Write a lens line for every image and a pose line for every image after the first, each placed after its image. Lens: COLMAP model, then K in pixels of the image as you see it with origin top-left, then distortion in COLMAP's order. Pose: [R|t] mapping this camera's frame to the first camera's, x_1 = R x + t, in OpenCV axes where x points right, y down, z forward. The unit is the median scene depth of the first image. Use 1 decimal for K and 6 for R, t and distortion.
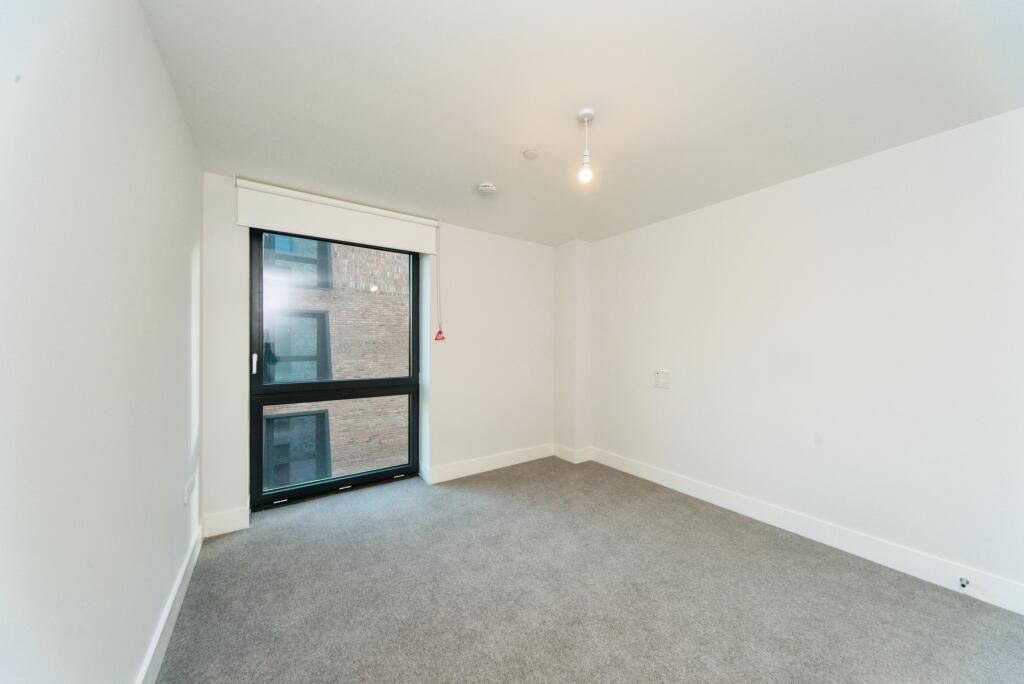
lens RADIAL K [[345.3, 0, 512.0], [0, 345.3, 342.0], [0, 0, 1]] dist [0.000785, 0.000008]
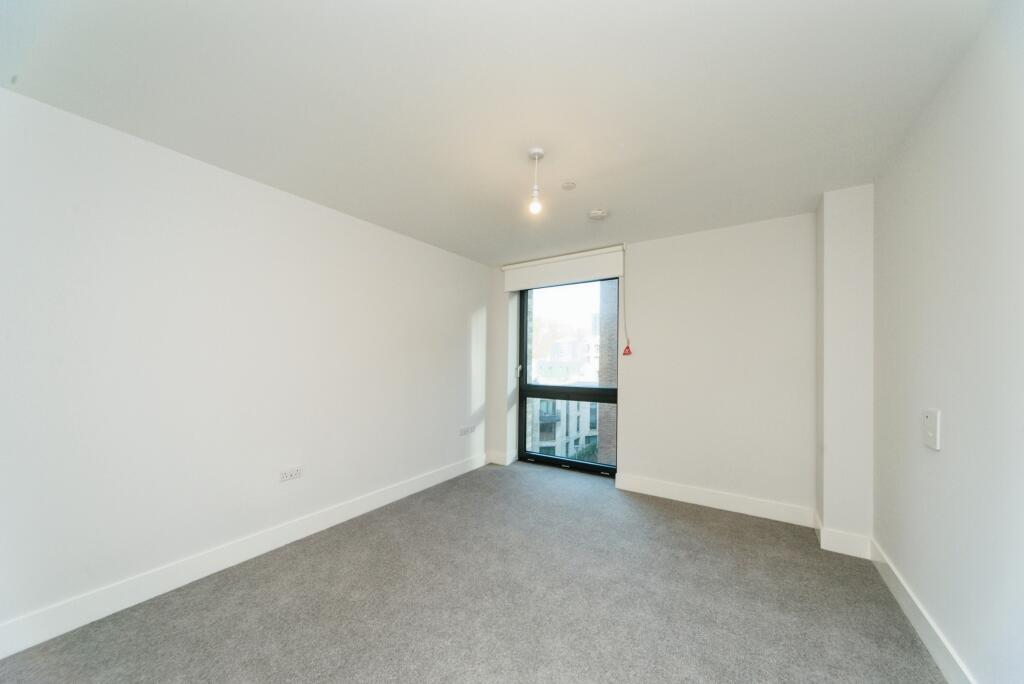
lens RADIAL K [[345.0, 0, 510.8], [0, 345.0, 346.0], [0, 0, 1]] dist [0.000394, 0.000044]
pose [[0.381574, -0.038805, -0.923523, 0.750134], [0.006078, 0.999202, -0.039474, 0.007778], [0.924318, 0.009449, 0.381505, 0.313661]]
